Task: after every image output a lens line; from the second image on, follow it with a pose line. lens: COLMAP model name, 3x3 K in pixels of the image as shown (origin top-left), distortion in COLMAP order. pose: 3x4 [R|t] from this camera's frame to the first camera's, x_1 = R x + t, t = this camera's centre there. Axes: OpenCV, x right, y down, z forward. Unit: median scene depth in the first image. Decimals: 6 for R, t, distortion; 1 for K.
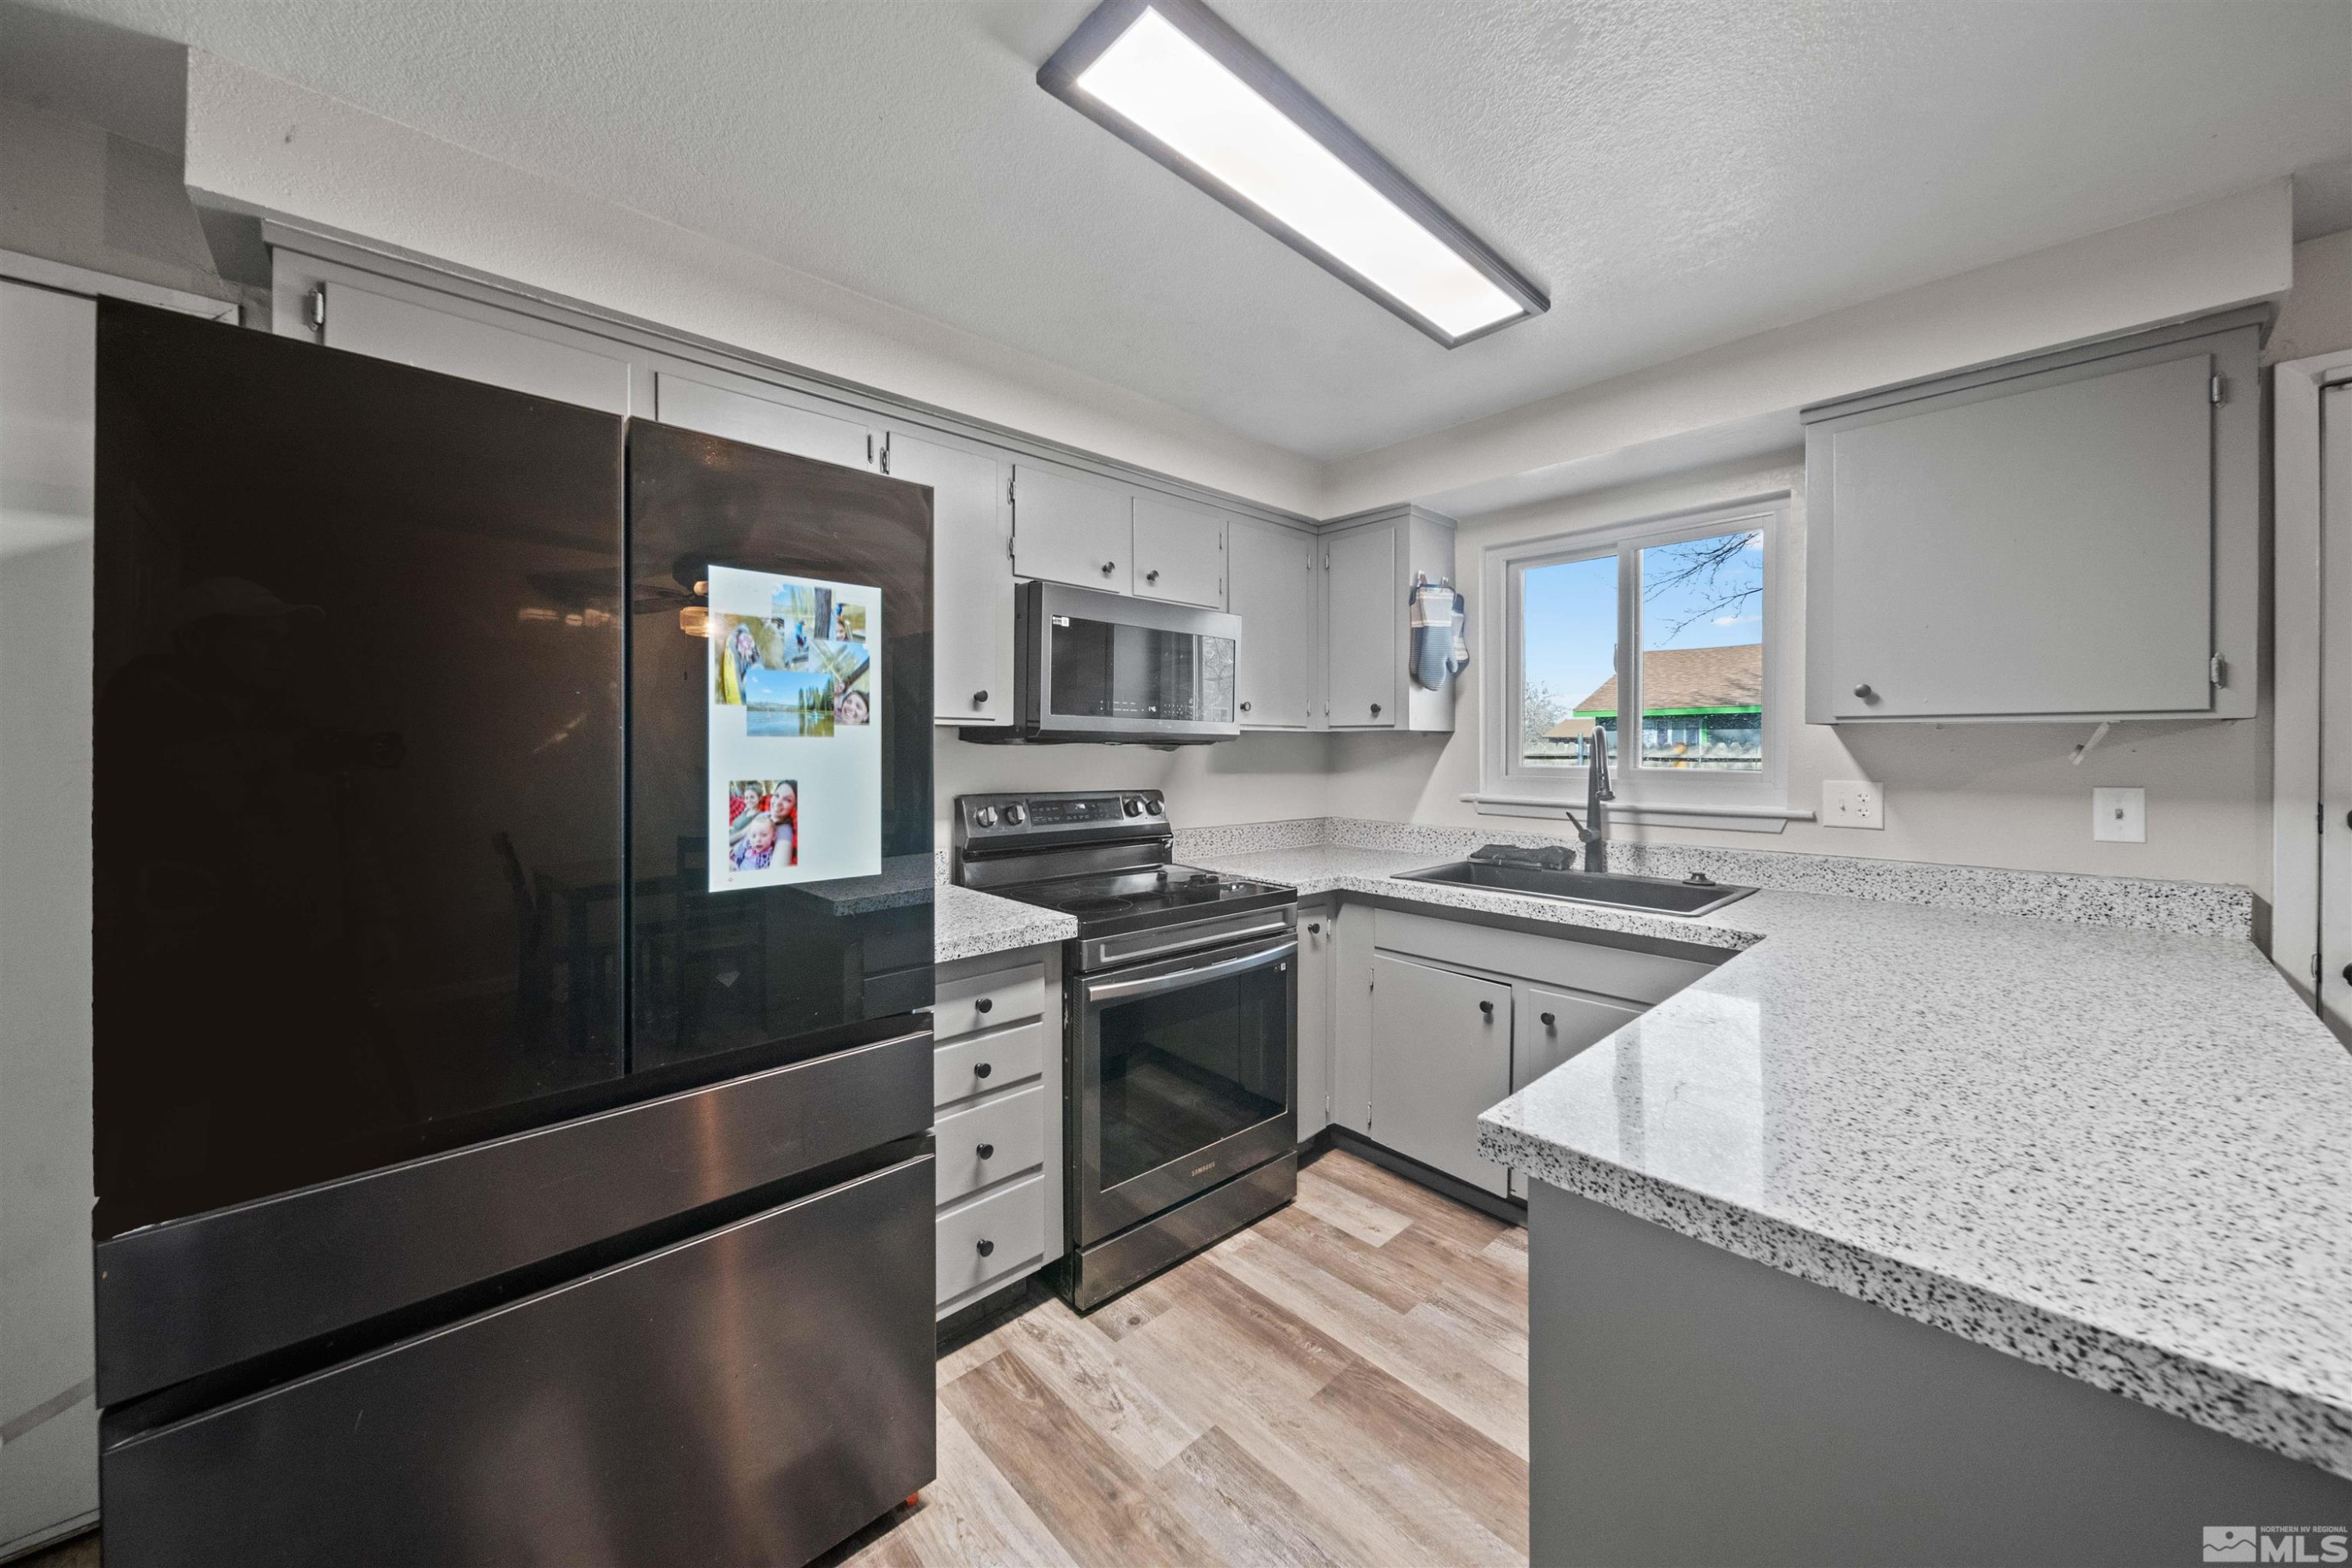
lens RADIAL K [[849.1, 0, 1189.8], [0, 849.1, 748.0], [0, 0, 1]] dist [-0.000257, -0.000147]
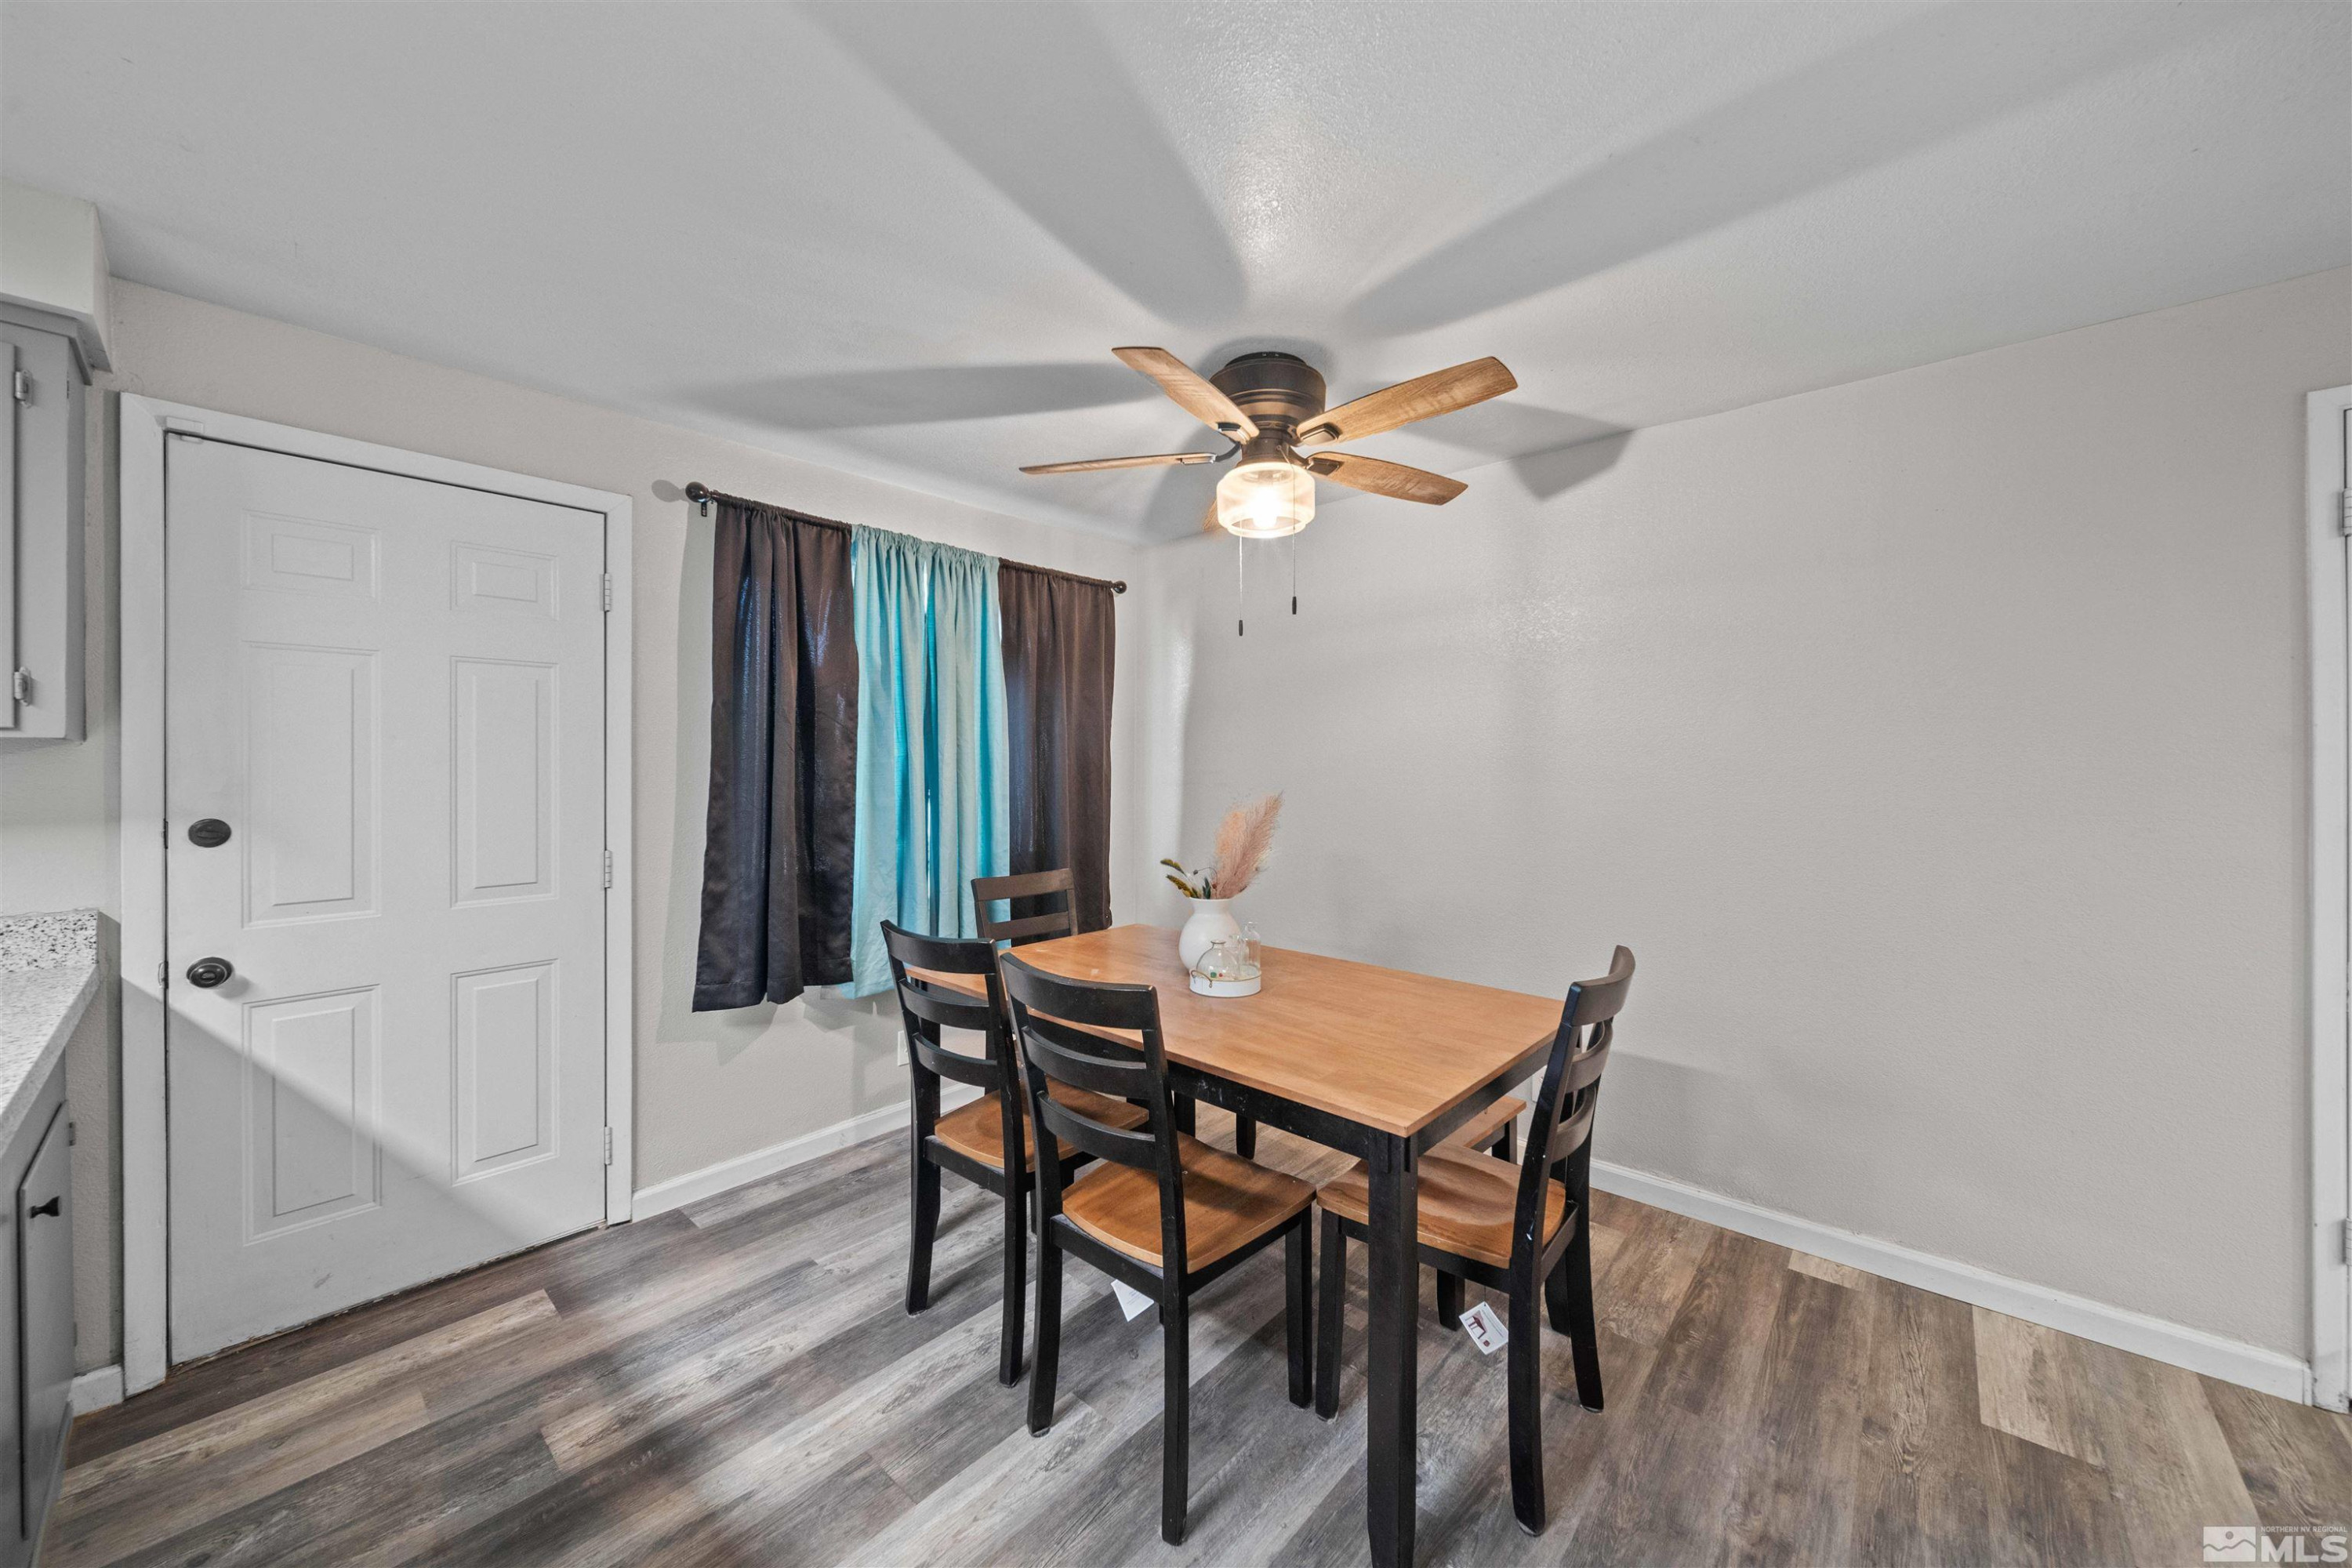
lens RADIAL K [[849.1, 0, 1181.6], [0, 849.1, 767.5], [0, 0, 1]] dist [-0.000257, -0.000147]
pose [[-0.095538, -0.002342, 0.995423, 0.135760], [0.004064, 0.999988, 0.002743, 0.000540], [-0.995417, 0.004308, -0.095527, -0.159160]]
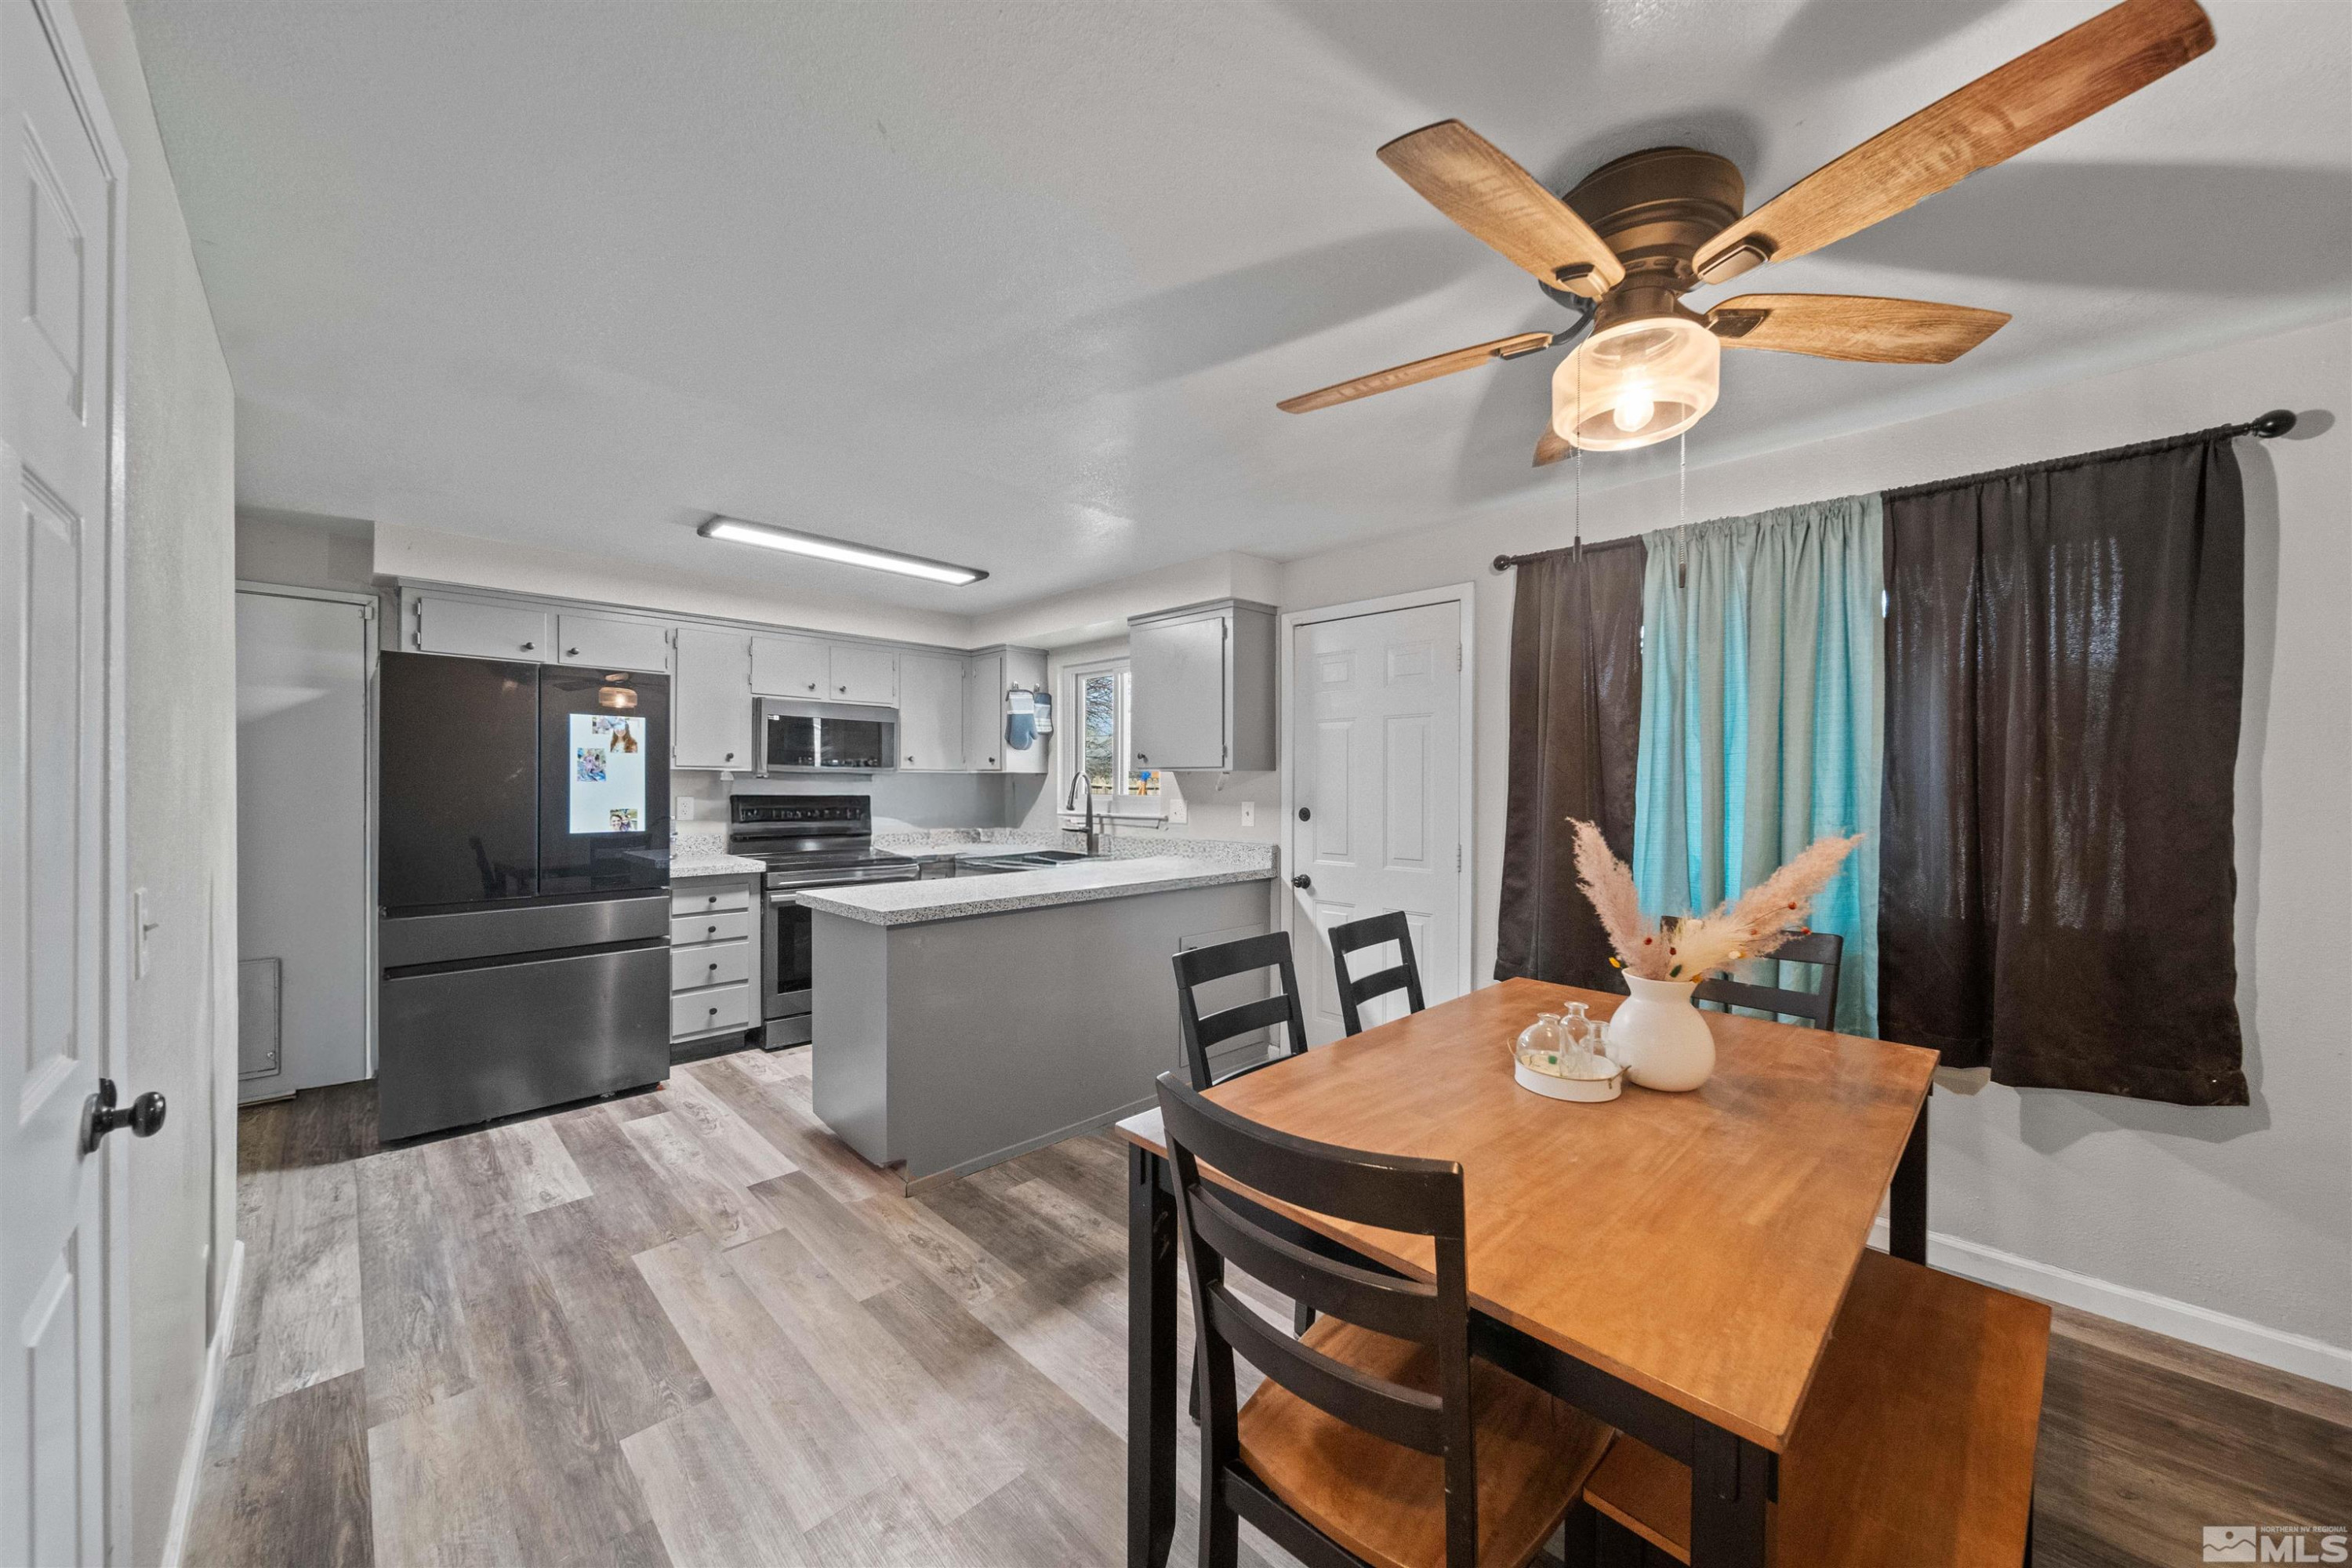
lens RADIAL K [[849.1, 0, 1181.2], [0, 849.1, 782.9], [0, 0, 1]] dist [-0.000257, -0.000147]
pose [[0.999567, 0.003261, 0.029242, 0.890505], [-0.003216, 0.999994, -0.001594, 0.002903], [-0.029247, 0.001499, 0.999571, -1.207748]]
